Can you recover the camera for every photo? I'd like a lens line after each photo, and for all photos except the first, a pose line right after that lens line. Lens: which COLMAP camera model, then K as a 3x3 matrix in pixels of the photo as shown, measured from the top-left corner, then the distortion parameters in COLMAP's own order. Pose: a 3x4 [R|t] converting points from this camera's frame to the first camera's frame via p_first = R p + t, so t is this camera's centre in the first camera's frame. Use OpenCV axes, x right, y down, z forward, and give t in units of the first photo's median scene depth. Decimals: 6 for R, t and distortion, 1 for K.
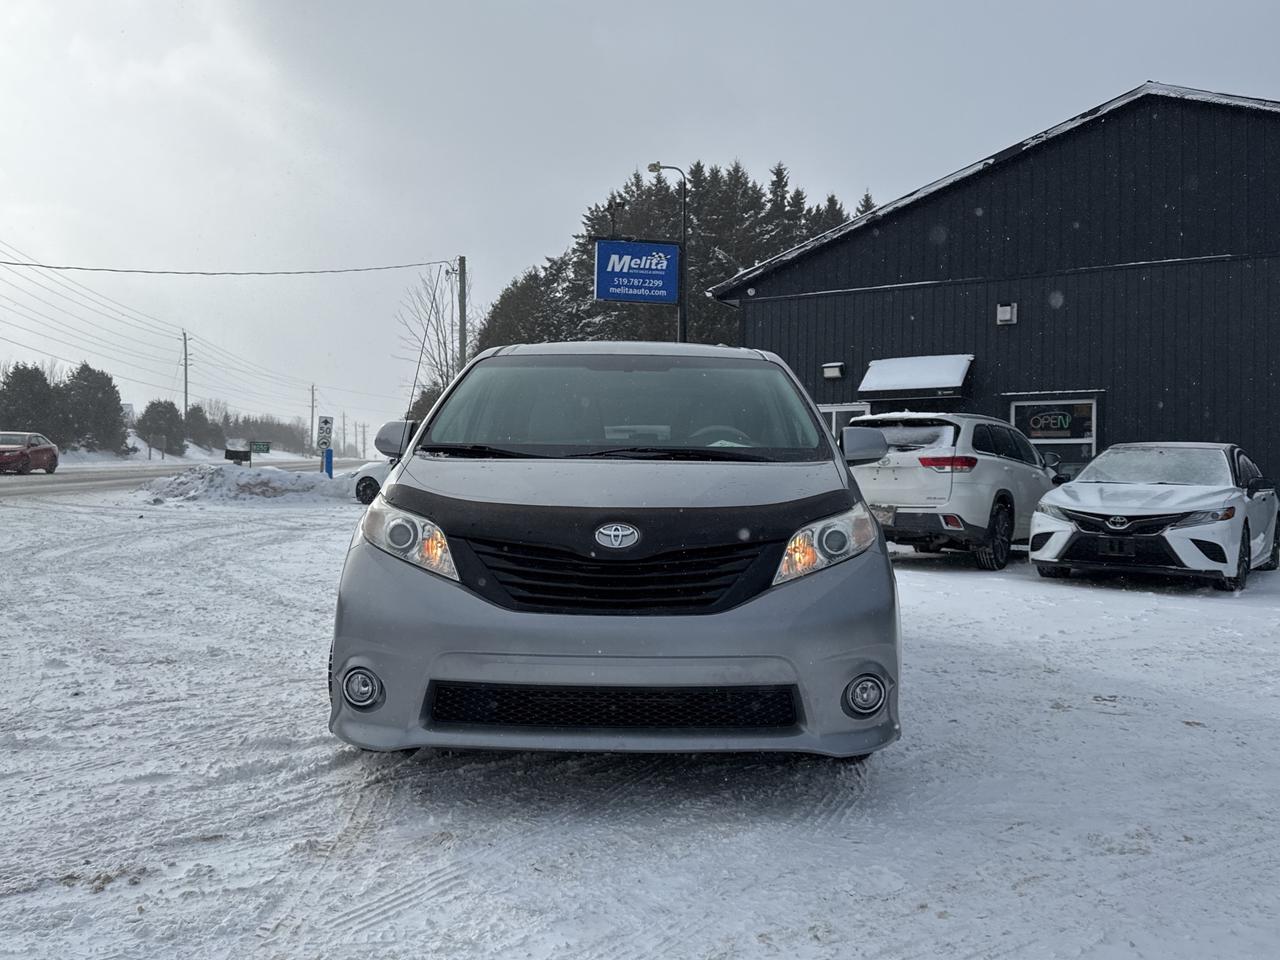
lens RADIAL K [[1111.4, 0, 635.5], [0, 1111.4, 476.1], [0, 0, 1]] dist [0.078351, -0.128186]
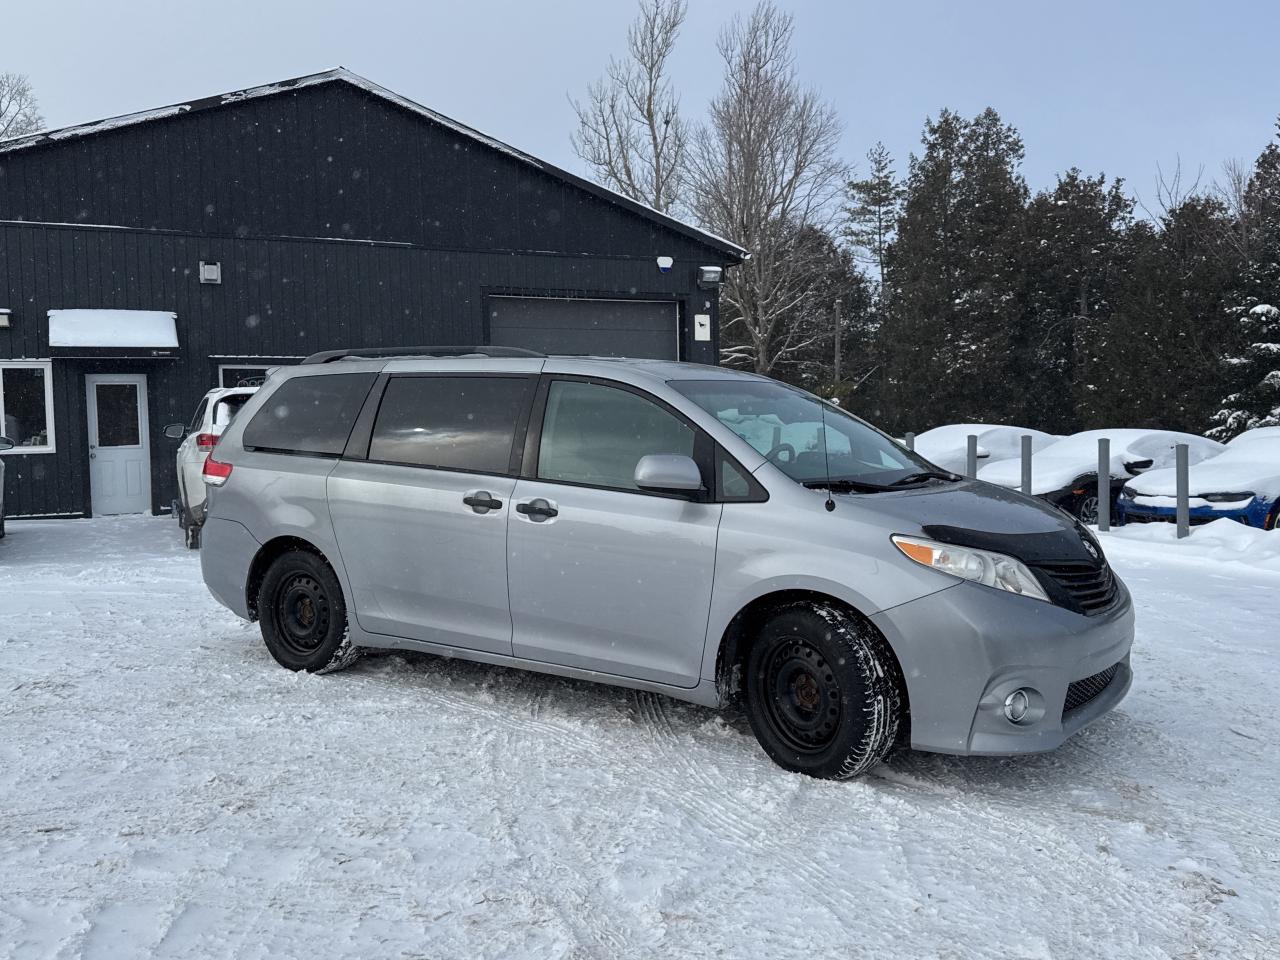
lens RADIAL K [[1111.4, 0, 653.9], [0, 1111.4, 523.2], [0, 0, 1]] dist [0.078351, -0.128186]
pose [[0.547176, -0.094203, 0.831700, -0.281188], [0.013038, 0.994485, 0.104063, -0.024888], [-0.836916, -0.046097, 0.545386, 0.134569]]
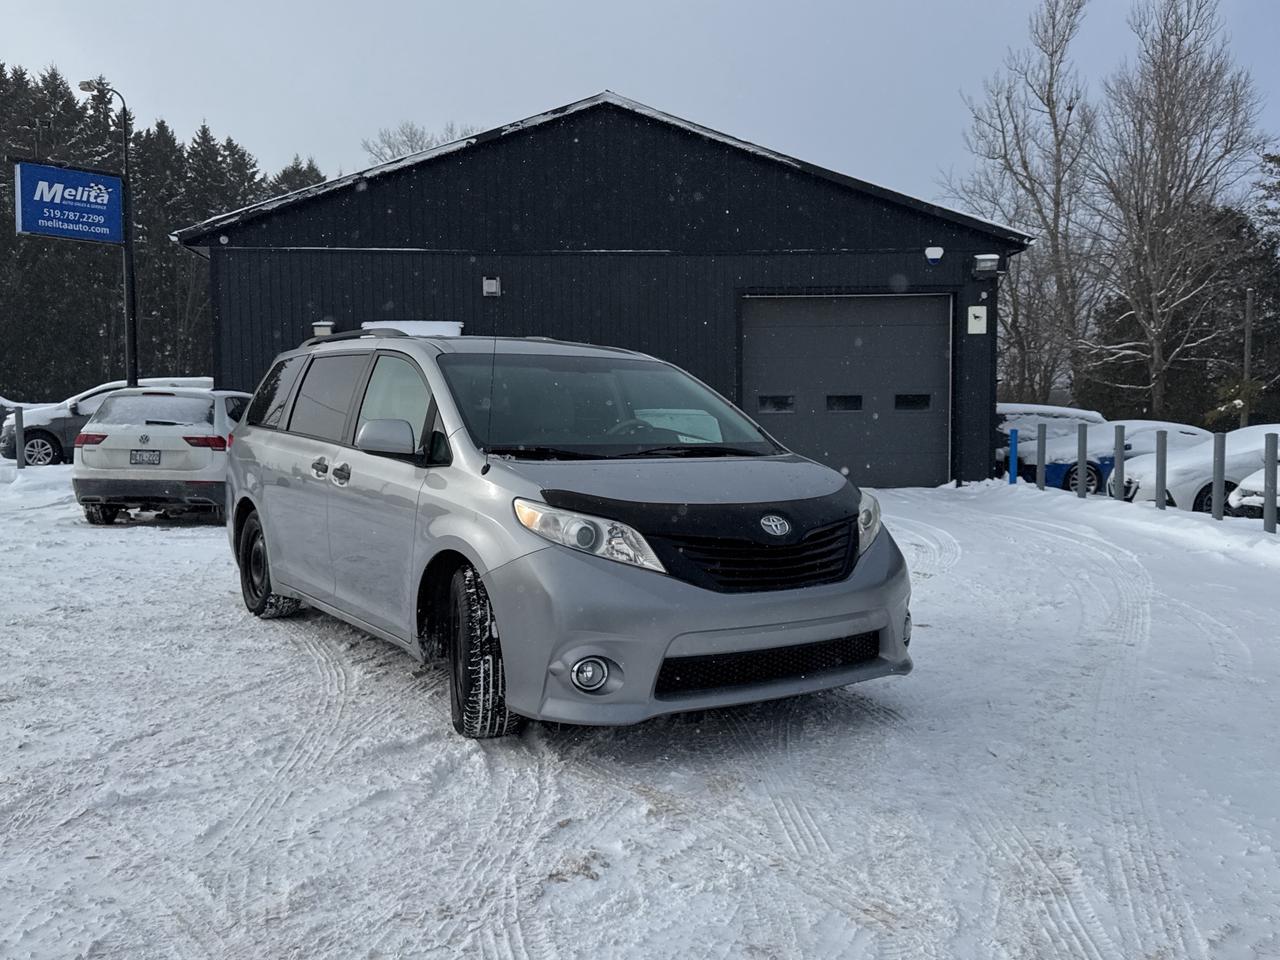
lens RADIAL K [[1111.4, 0, 638.9], [0, 1111.4, 490.8], [0, 0, 1]] dist [0.078351, -0.128186]
pose [[0.822509, -0.045197, 0.566954, -0.171137], [0.009990, 0.997832, 0.065053, -0.013712], [-0.568665, -0.047843, 0.821177, 0.013138]]
